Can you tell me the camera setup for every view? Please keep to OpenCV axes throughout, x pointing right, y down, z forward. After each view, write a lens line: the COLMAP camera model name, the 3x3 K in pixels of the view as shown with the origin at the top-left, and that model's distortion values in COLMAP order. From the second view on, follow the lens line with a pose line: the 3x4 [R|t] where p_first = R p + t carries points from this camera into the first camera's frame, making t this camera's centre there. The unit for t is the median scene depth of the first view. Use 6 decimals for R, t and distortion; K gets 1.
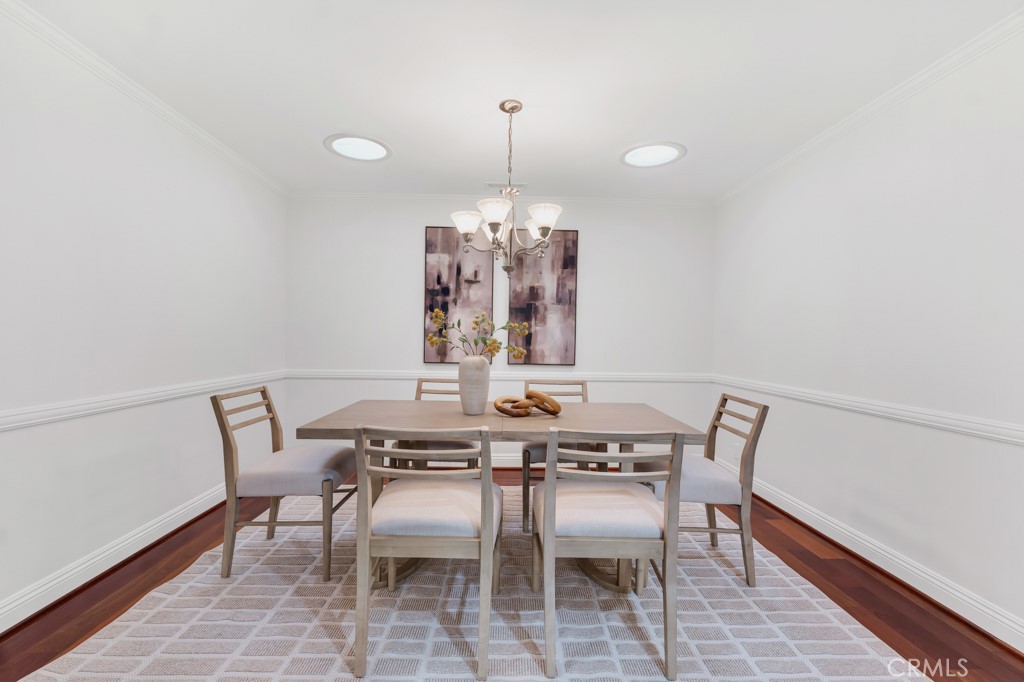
lens RADIAL K [[455.5, 0, 510.1], [0, 455.5, 341.9], [0, 0, 1]] dist [0.000186, 0.000008]
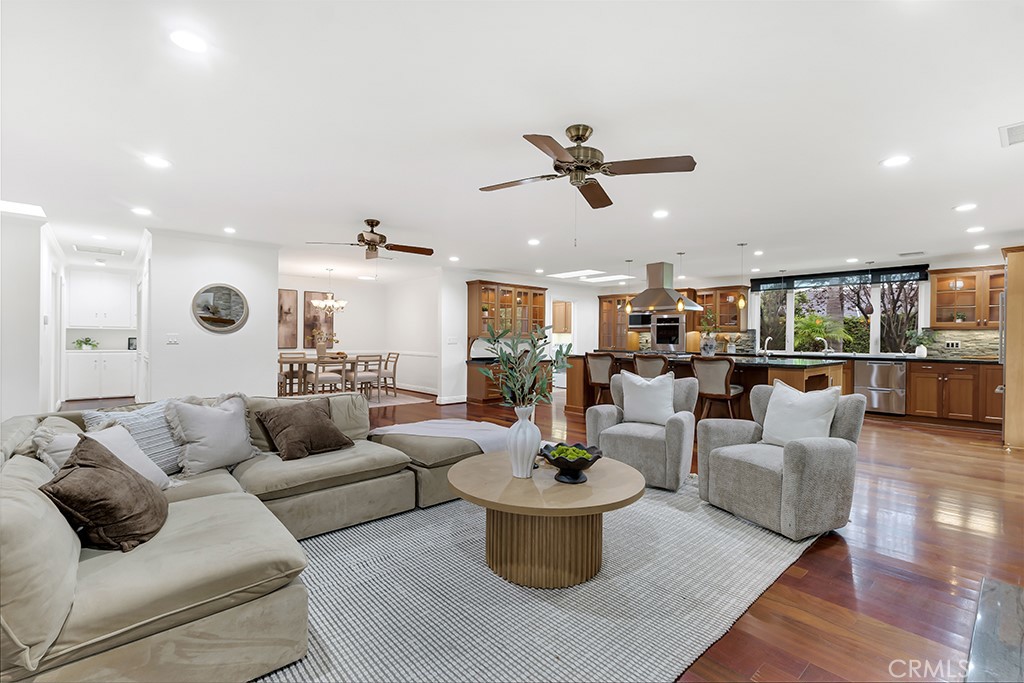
lens RADIAL K [[455.5, 0, 510.9], [0, 455.5, 338.2], [0, 0, 1]] dist [0.000186, 0.000008]
pose [[0.754788, -0.007742, 0.655923, -0.833243], [0.000769, 0.999940, 0.010919, -0.030190], [-0.655968, -0.007737, 0.754749, -1.683183]]
